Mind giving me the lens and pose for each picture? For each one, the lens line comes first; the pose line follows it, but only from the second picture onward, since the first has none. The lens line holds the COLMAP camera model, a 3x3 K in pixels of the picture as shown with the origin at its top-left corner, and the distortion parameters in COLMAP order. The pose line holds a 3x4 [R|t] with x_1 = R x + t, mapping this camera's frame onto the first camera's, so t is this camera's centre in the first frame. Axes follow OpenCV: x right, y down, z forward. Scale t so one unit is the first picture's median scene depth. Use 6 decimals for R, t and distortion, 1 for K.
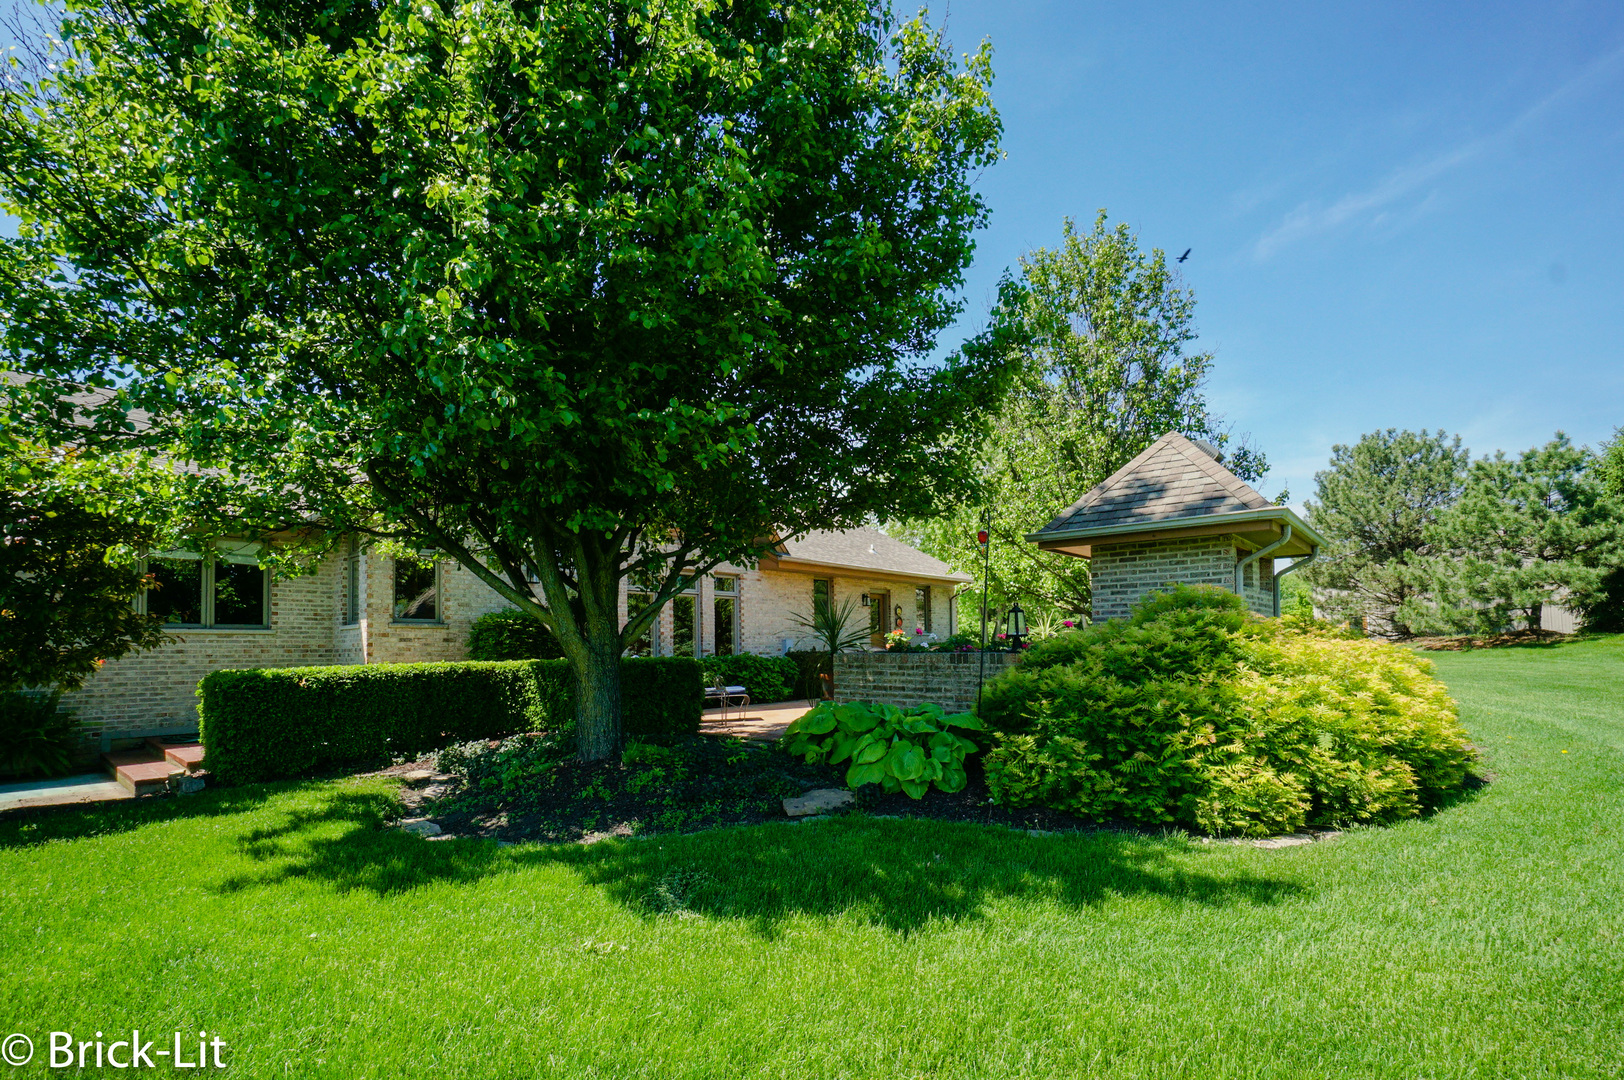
lens RADIAL K [[776.8, 0, 814.8], [0, 776.8, 622.4], [0, 0, 1]] dist [-0.051966, 0.019829]
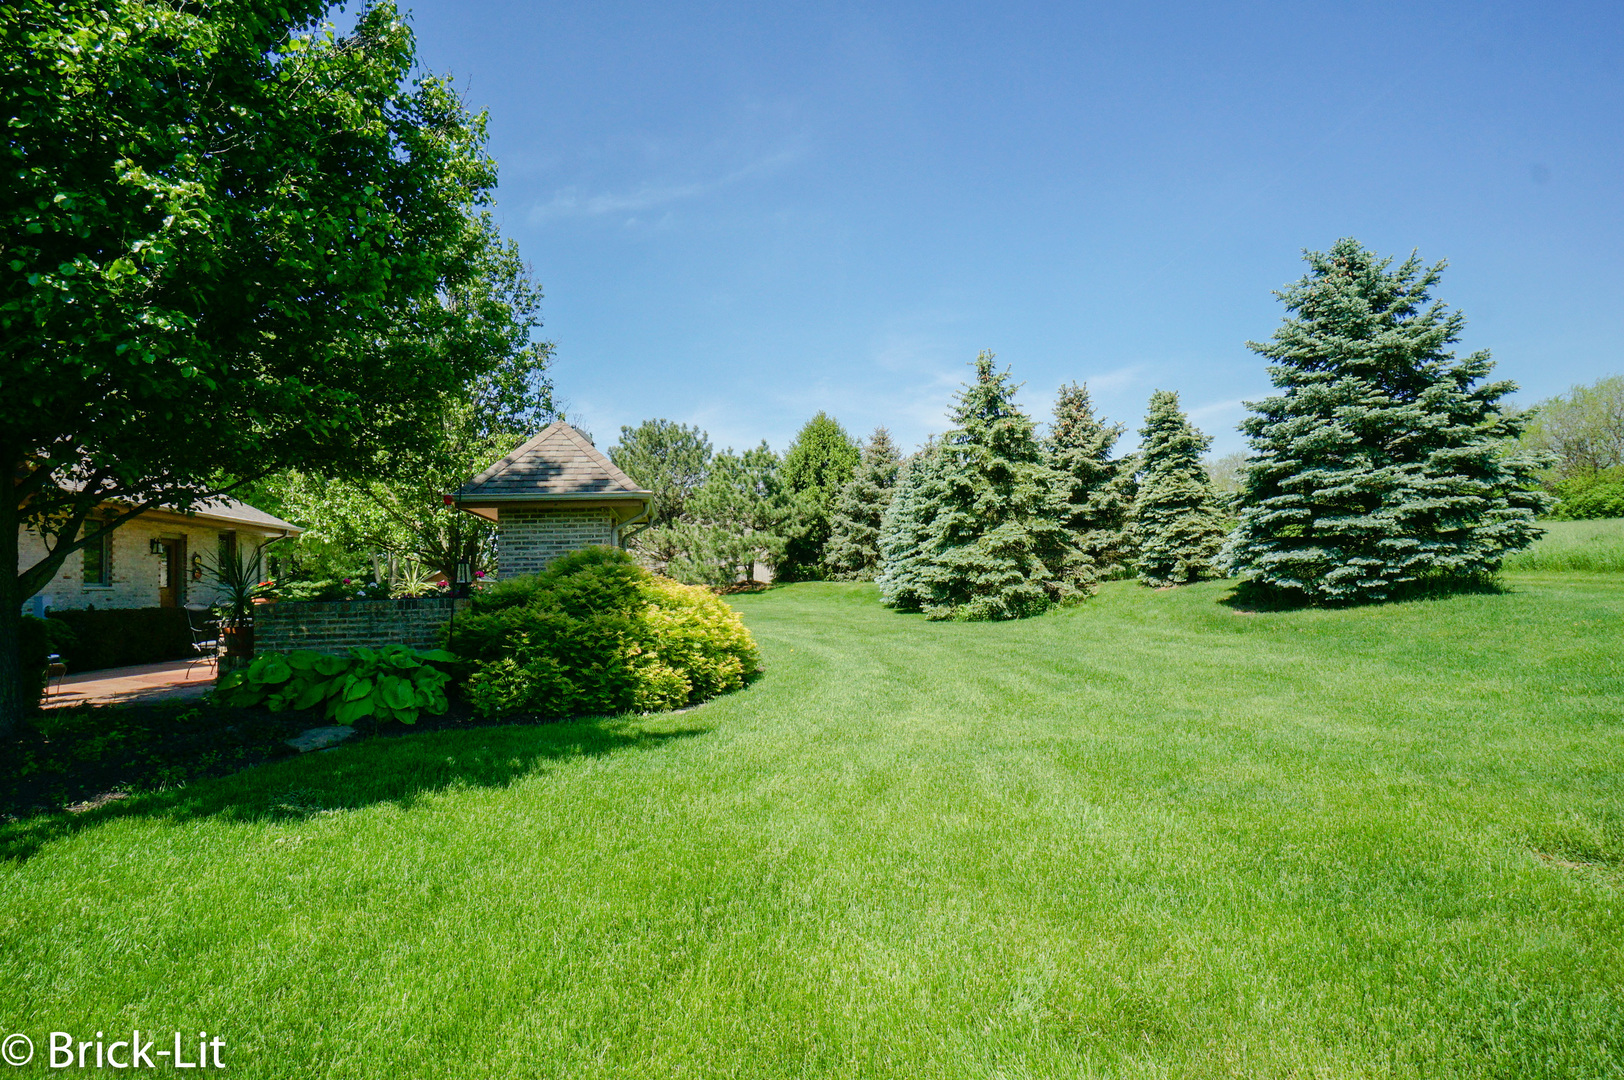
lens RADIAL K [[820.3, 0, 812.0], [0, 820.3, 540.0], [0, 0, 1]] dist [-0.032529, 0.045233]
pose [[0.654912, 0.033465, 0.754964, -0.111548], [-0.000050, 0.999021, -0.044240, 0.001739], [-0.755705, 0.028936, 0.654272, -0.073252]]
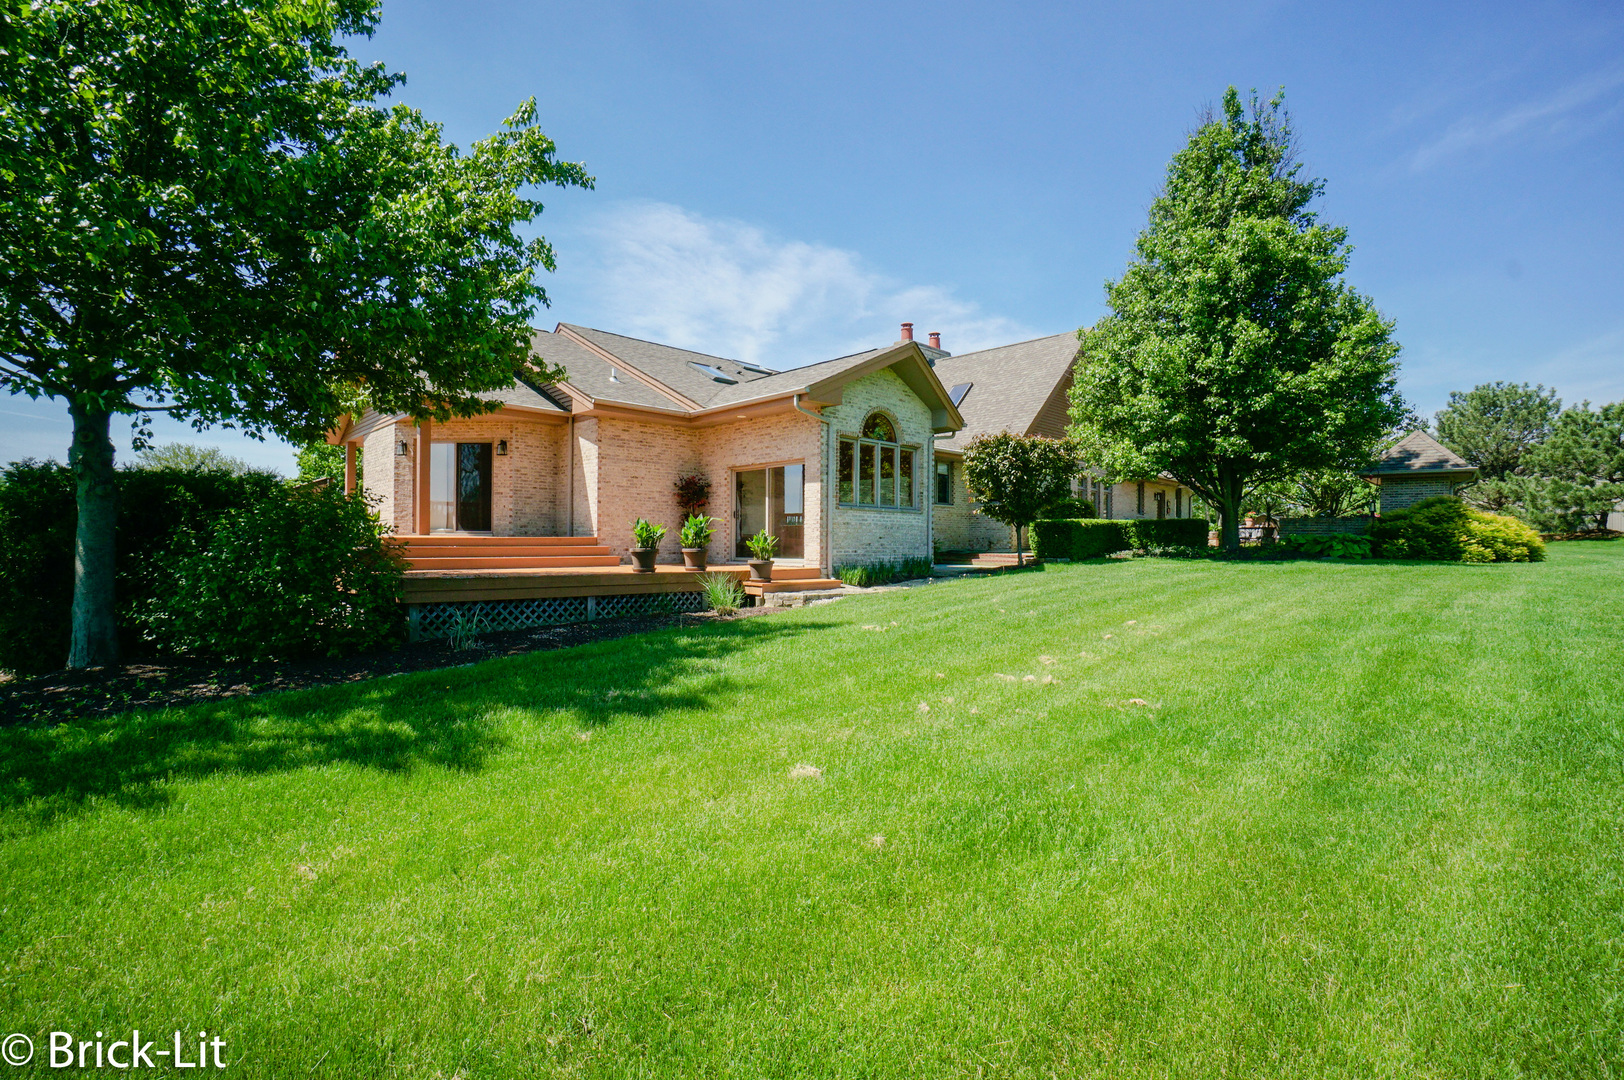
lens RADIAL K [[820.3, 0, 812.0], [0, 820.3, 540.0], [0, 0, 1]] dist [-0.032529, 0.045233]
pose [[0.999225, 0.033685, -0.020379, -0.578448], [-0.033019, 0.998936, 0.032201, 0.031579], [0.021442, -0.031503, 0.999274, -0.680239]]
